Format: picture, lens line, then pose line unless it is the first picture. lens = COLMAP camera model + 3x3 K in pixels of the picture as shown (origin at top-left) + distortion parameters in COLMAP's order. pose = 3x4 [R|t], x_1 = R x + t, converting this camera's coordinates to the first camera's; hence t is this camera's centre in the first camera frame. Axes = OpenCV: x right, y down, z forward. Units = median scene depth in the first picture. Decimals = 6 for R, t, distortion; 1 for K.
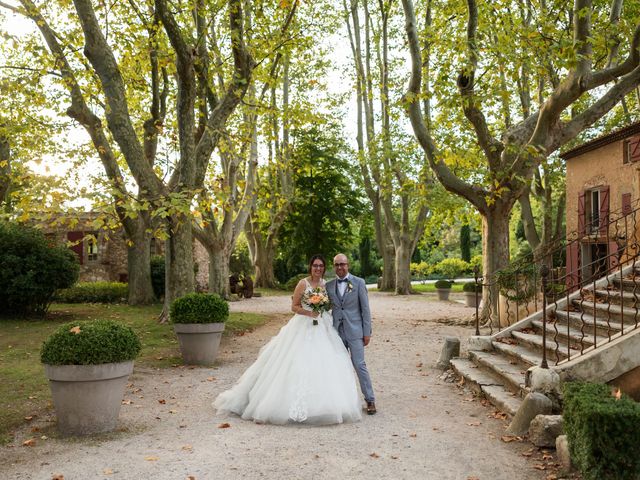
lens RADIAL K [[561.7, 0, 320.0], [0, 561.7, 240.0], [0, 0, 1]] dist [0.008862, 0.008051]
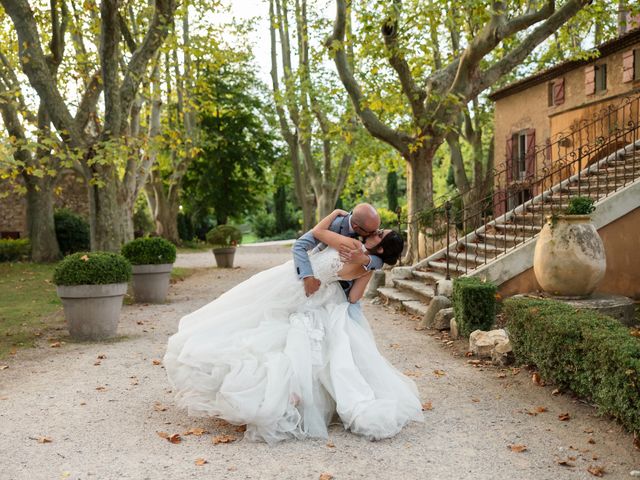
lens RADIAL K [[720.2, 0, 320.0], [0, 720.2, 240.0], [0, 0, 1]] dist [0.017415, 0.000137]
pose [[0.988471, -0.024062, 0.149486, -0.037447], [0.014095, 0.997628, 0.067381, 0.004672], [-0.150753, -0.064497, 0.986465, -0.157146]]
